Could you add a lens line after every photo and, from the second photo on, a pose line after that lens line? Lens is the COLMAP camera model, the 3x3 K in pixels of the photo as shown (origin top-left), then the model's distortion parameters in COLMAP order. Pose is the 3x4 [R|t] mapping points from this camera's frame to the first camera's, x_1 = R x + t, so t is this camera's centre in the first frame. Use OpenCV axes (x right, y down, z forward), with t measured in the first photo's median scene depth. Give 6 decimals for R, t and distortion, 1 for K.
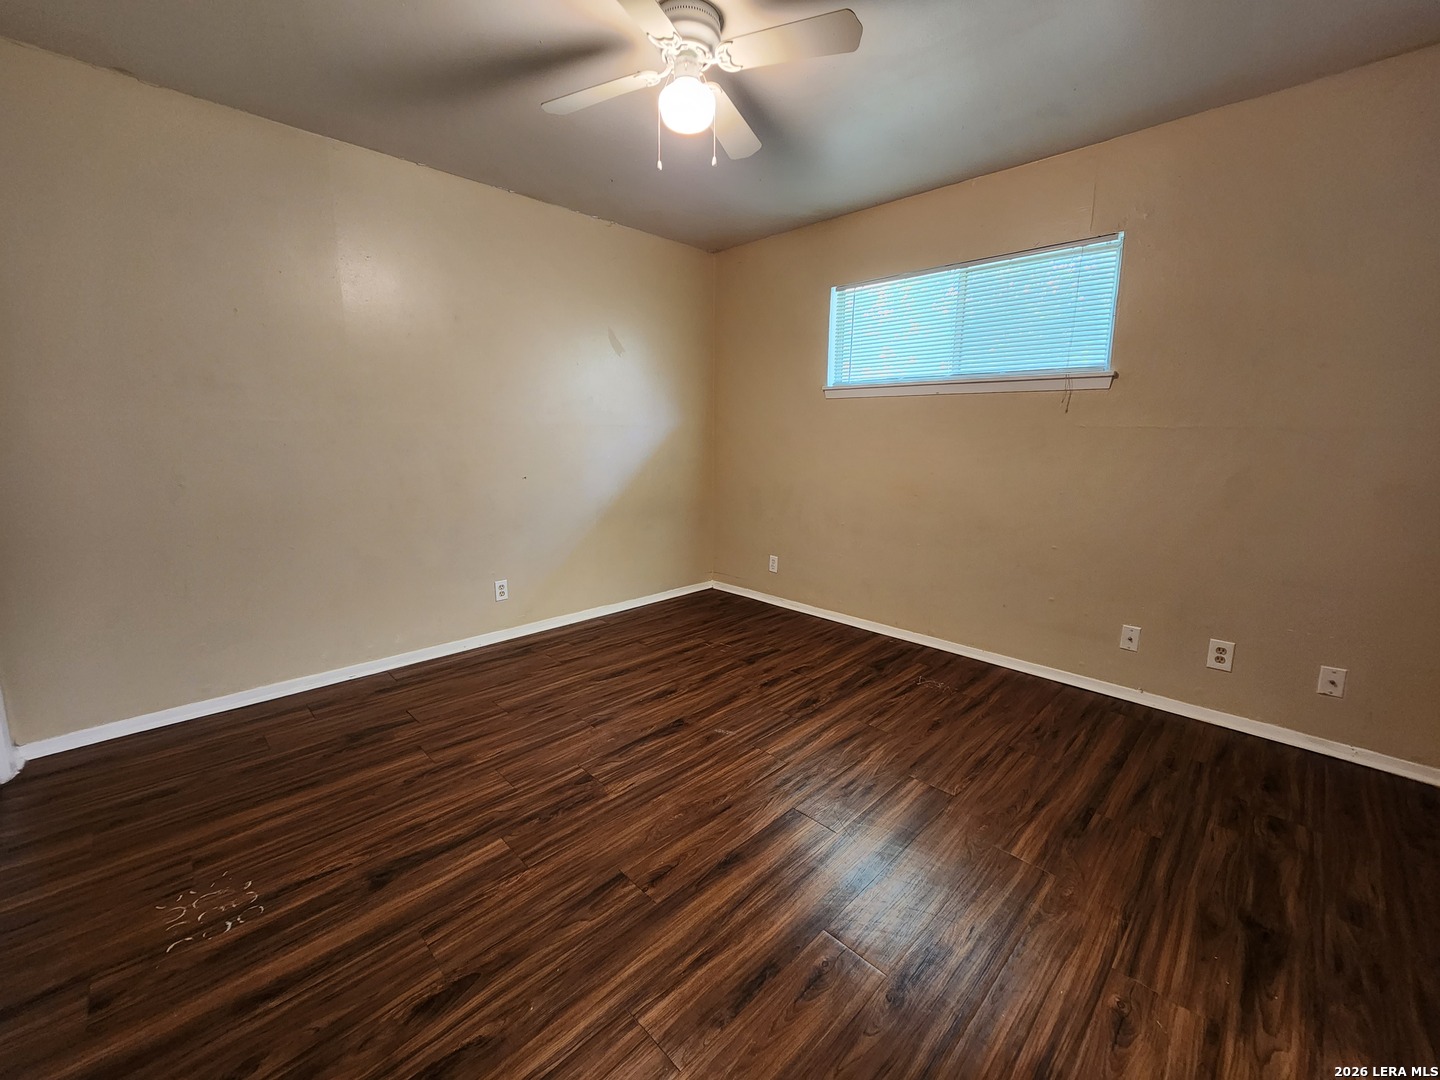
lens RADIAL K [[585.3, 0, 732.3], [0, 585.3, 531.7], [0, 0, 1]] dist [0.006124, -0.005100]
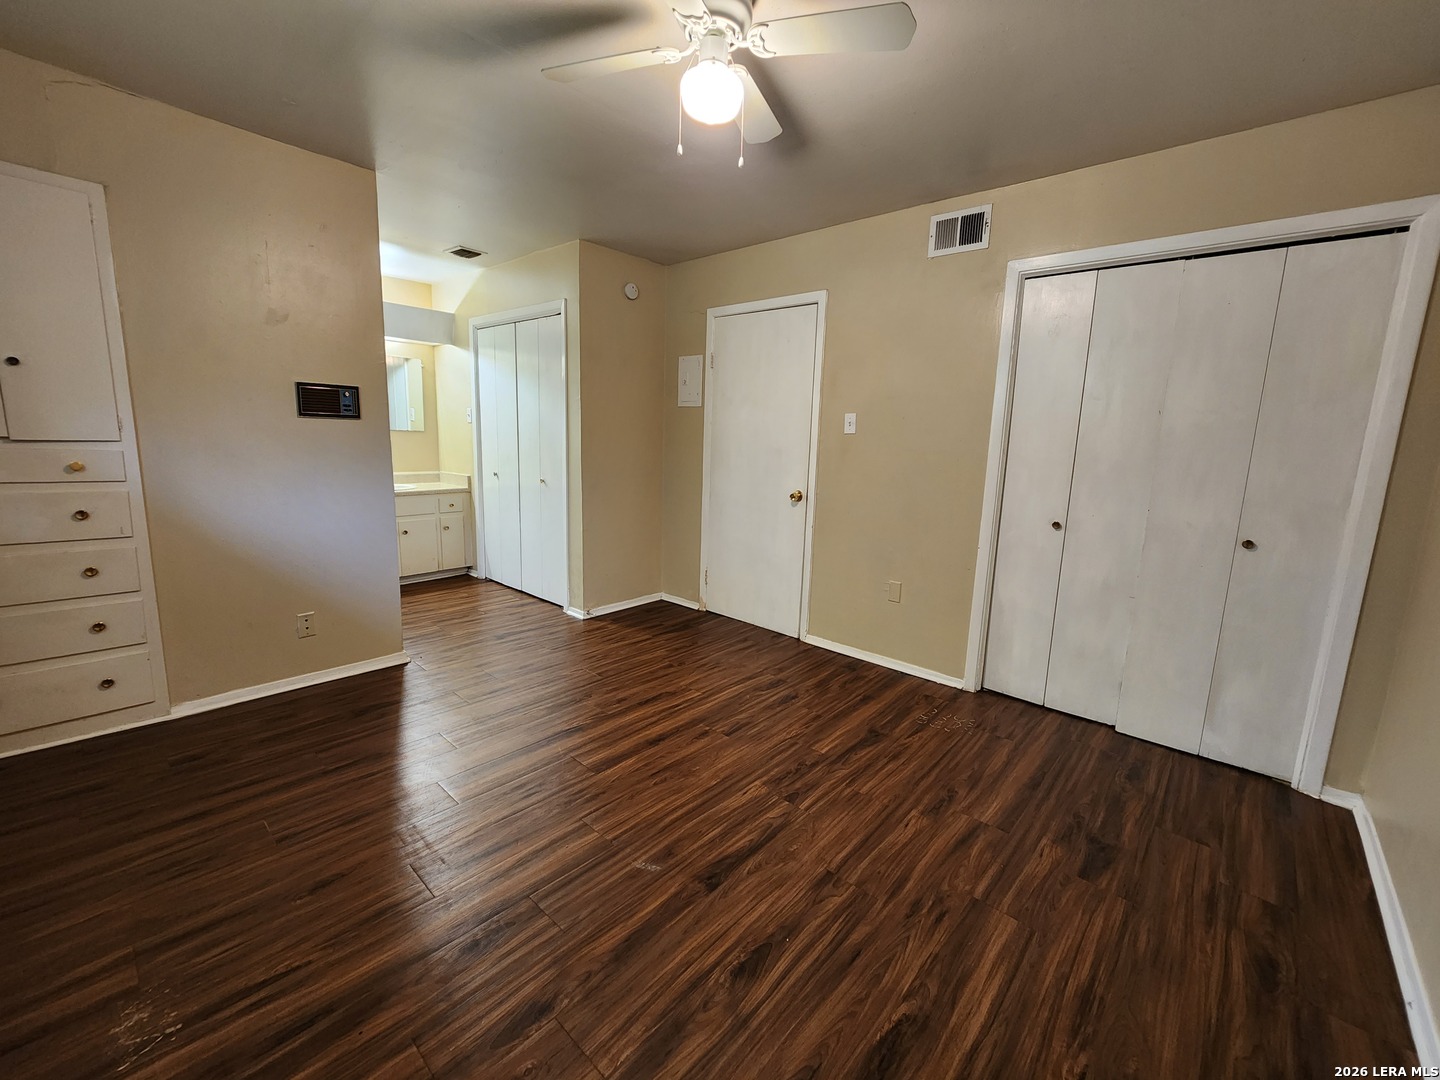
lens RADIAL K [[585.3, 0, 732.3], [0, 585.3, 531.7], [0, 0, 1]] dist [0.006124, -0.005100]
pose [[-0.997534, -0.036970, -0.059660, -0.069271], [-0.054426, 0.944168, 0.324937, -0.337507], [0.044316, 0.327383, -0.943852, 1.794382]]
